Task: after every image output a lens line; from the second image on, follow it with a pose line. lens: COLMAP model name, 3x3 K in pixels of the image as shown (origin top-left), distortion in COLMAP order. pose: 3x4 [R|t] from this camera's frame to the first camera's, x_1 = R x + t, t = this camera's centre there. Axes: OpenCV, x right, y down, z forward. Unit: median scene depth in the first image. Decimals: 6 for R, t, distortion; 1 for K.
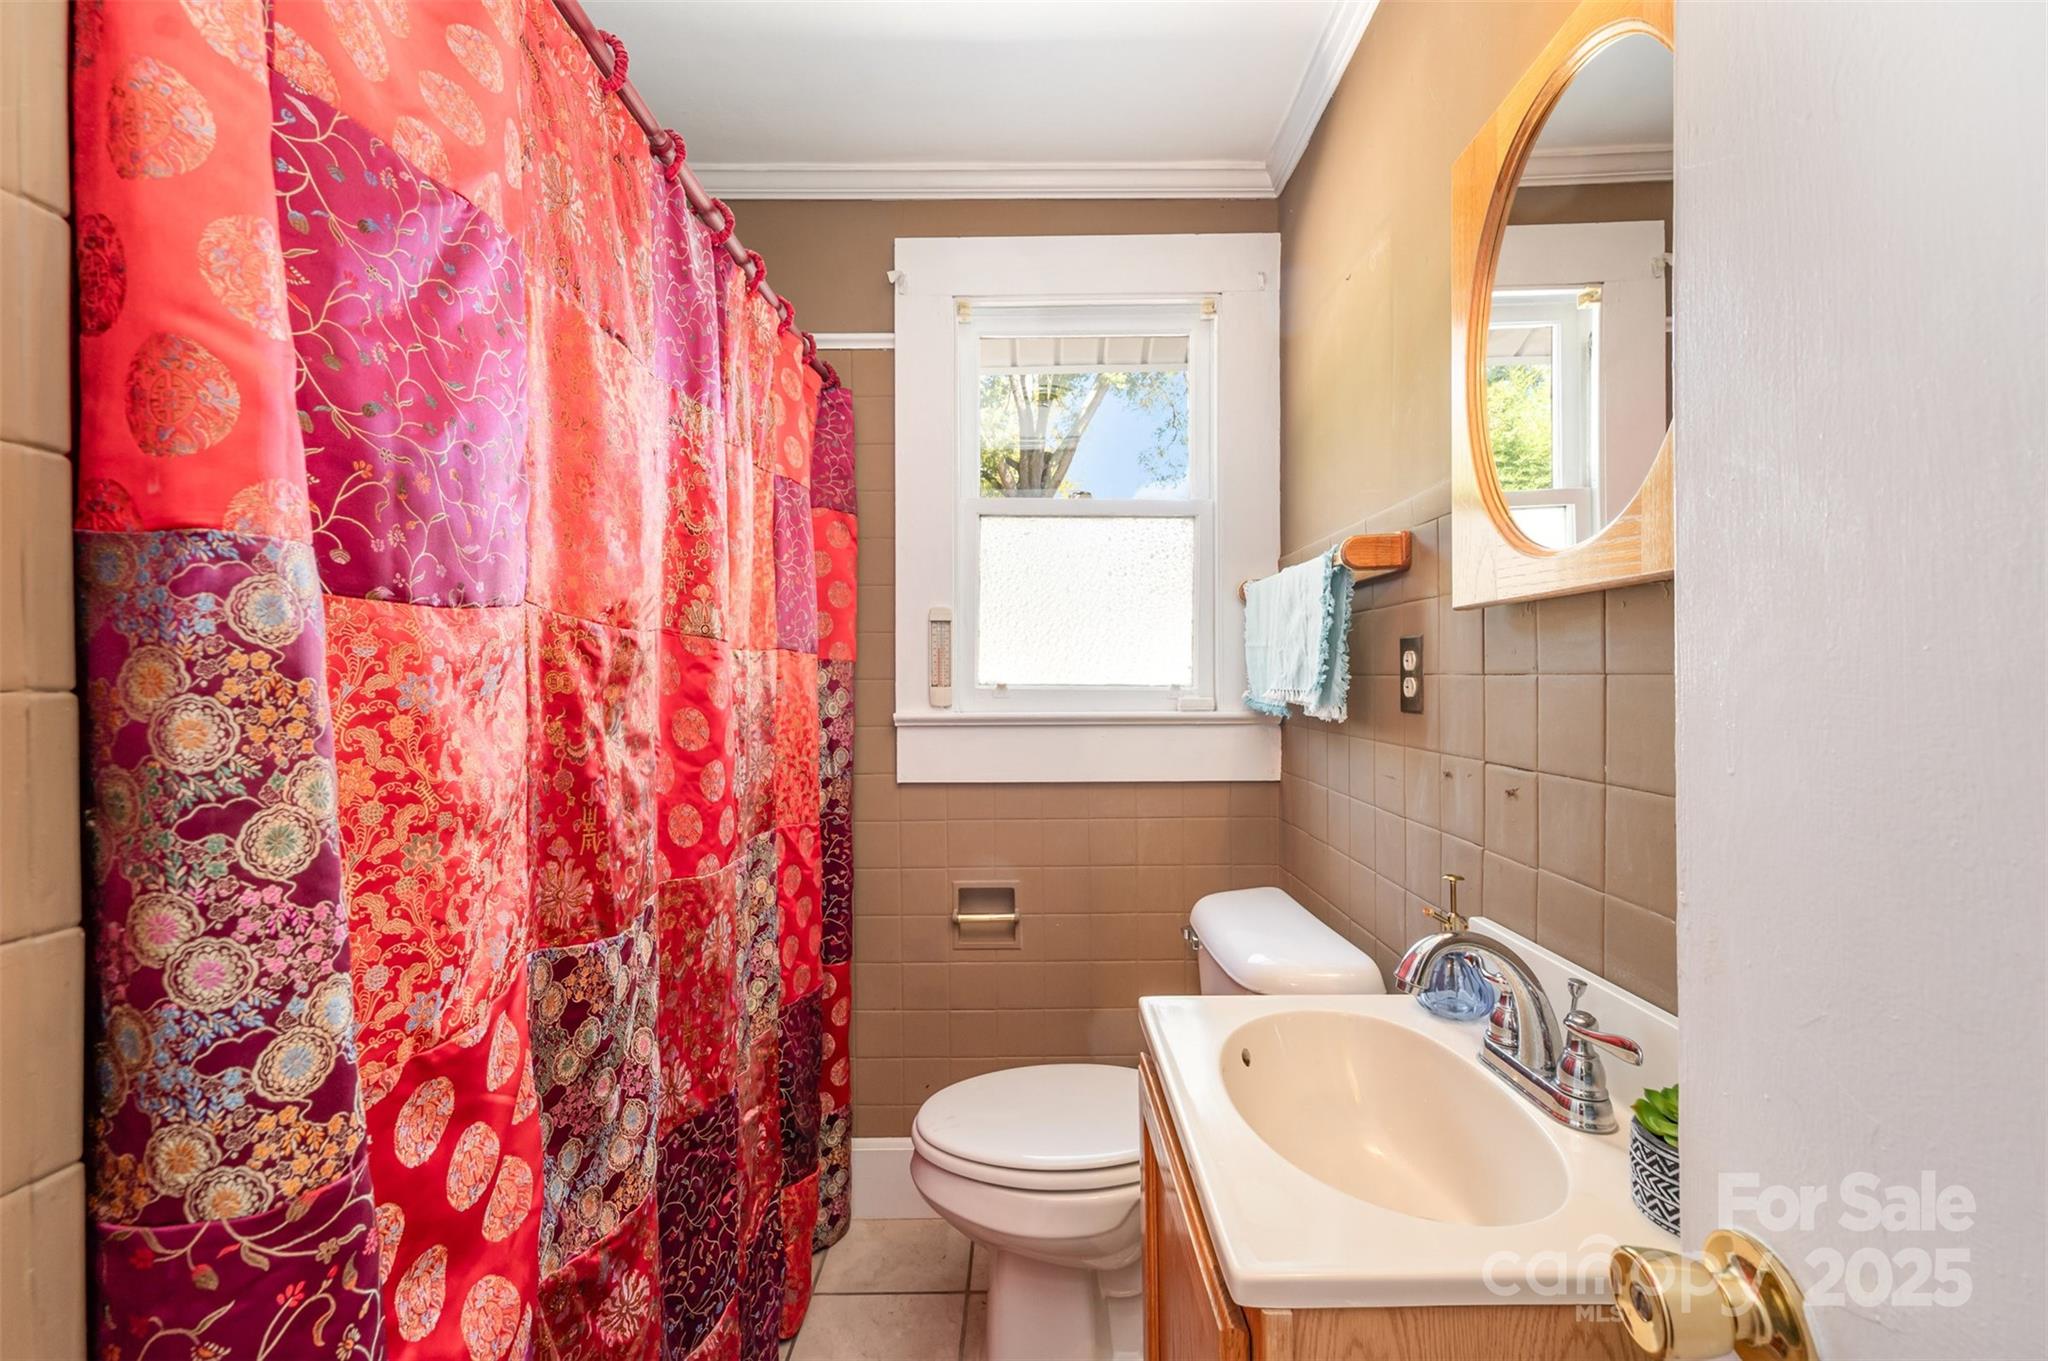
lens RADIAL K [[821.3, 0, 1027.8], [0, 821.3, 672.9], [0, 0, 1]] dist [-0.001930, -0.000078]
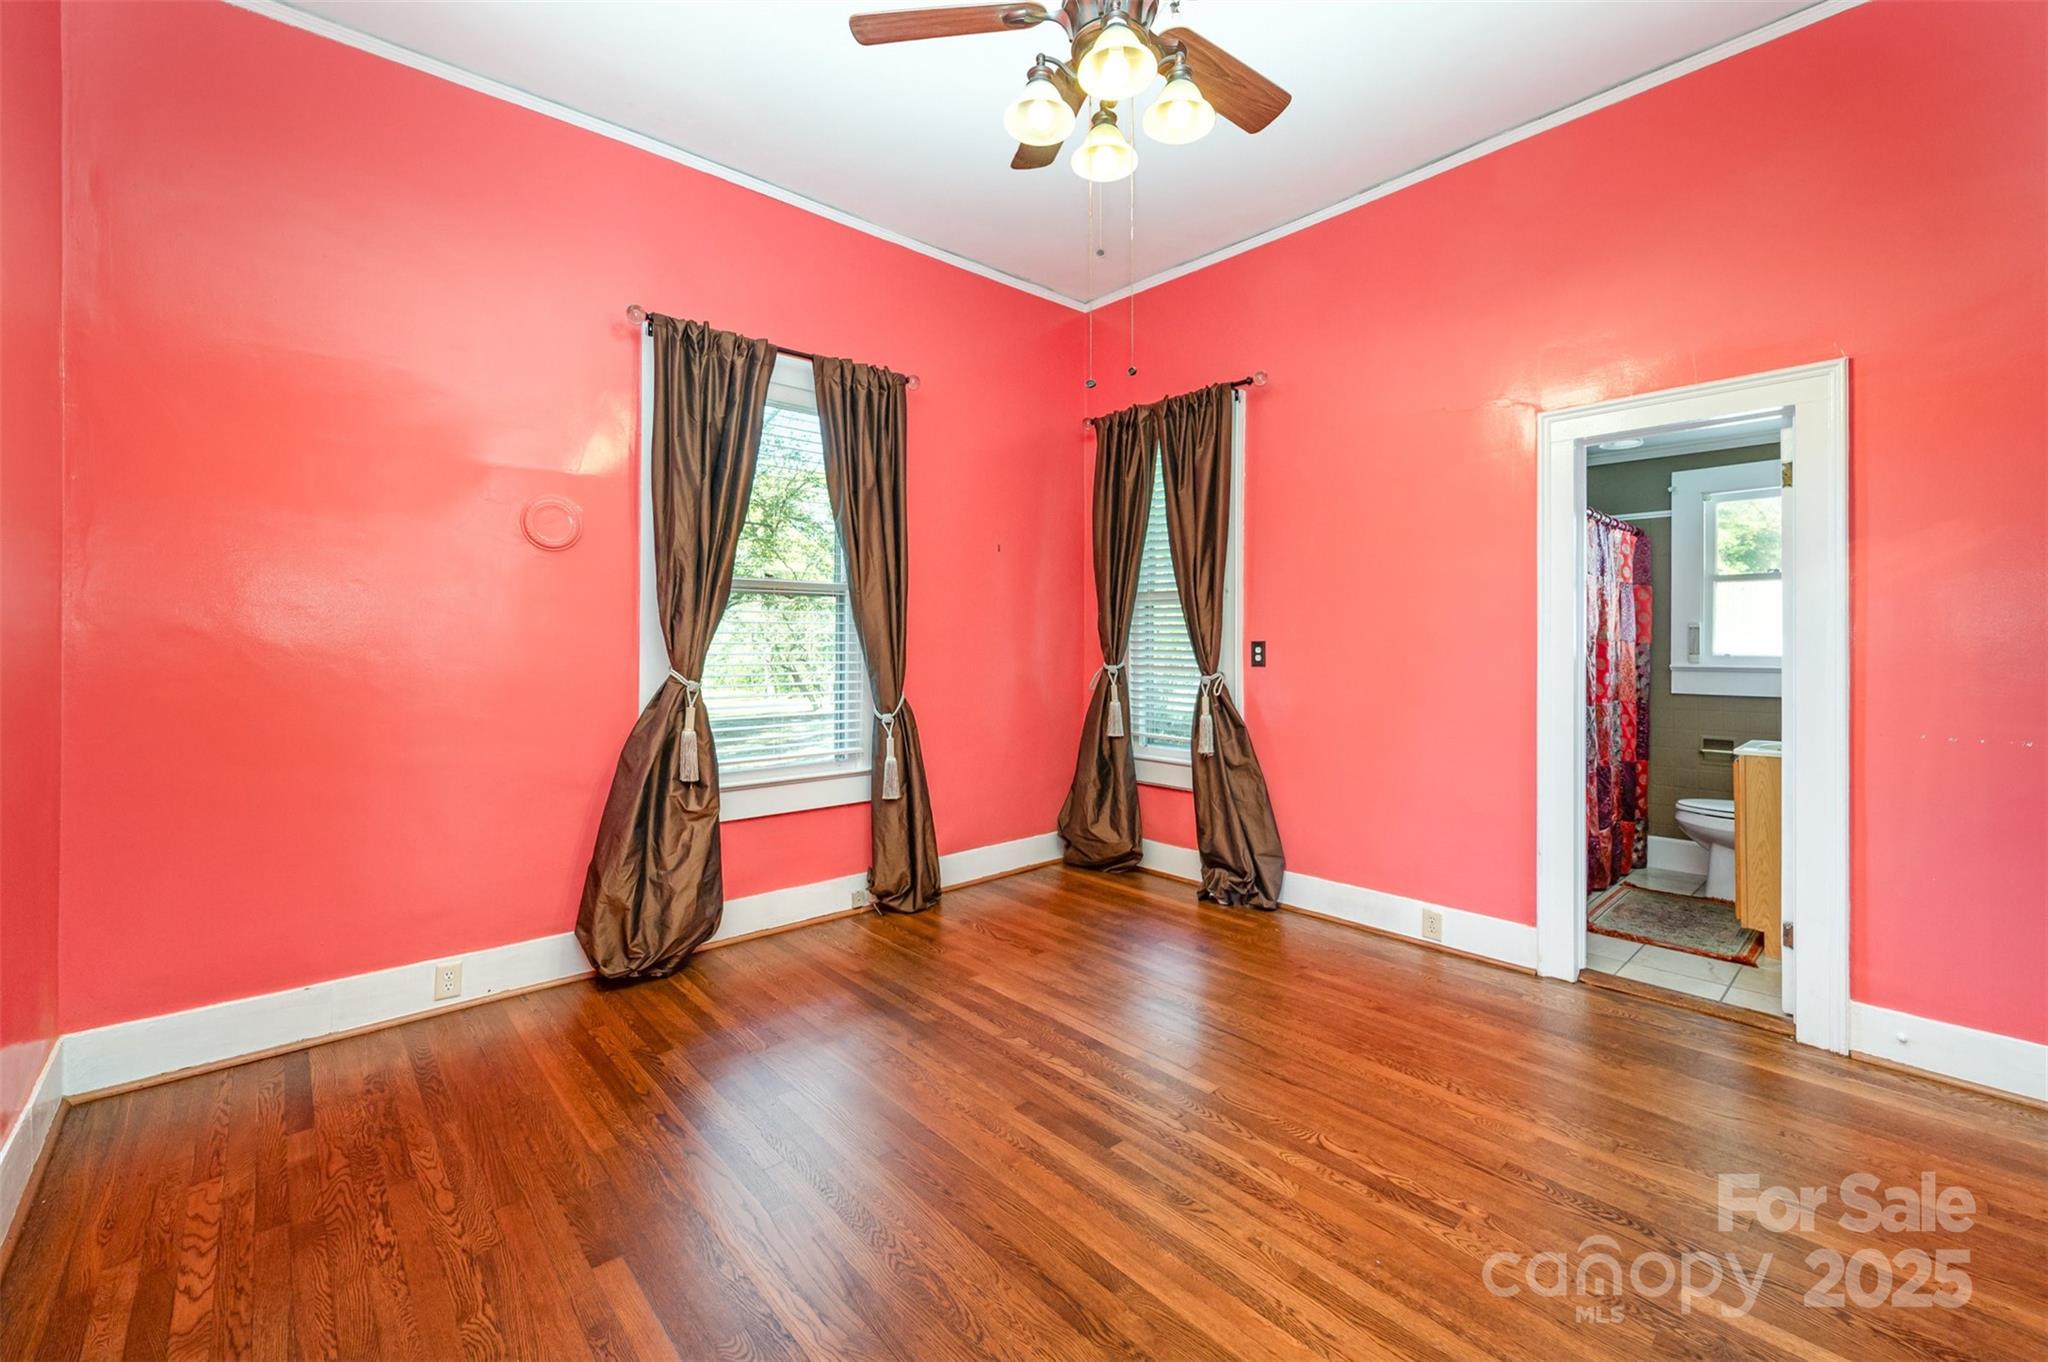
lens RADIAL K [[835.1, 0, 1023.8], [0, 835.1, 637.5], [0, 0, 1]] dist [-0.006984, -0.000116]
pose [[0.666480, 0.004830, -0.745507, 0.424976], [-0.005626, 0.999983, 0.001449, -0.027470], [0.745502, 0.003229, 0.666496, -2.219557]]
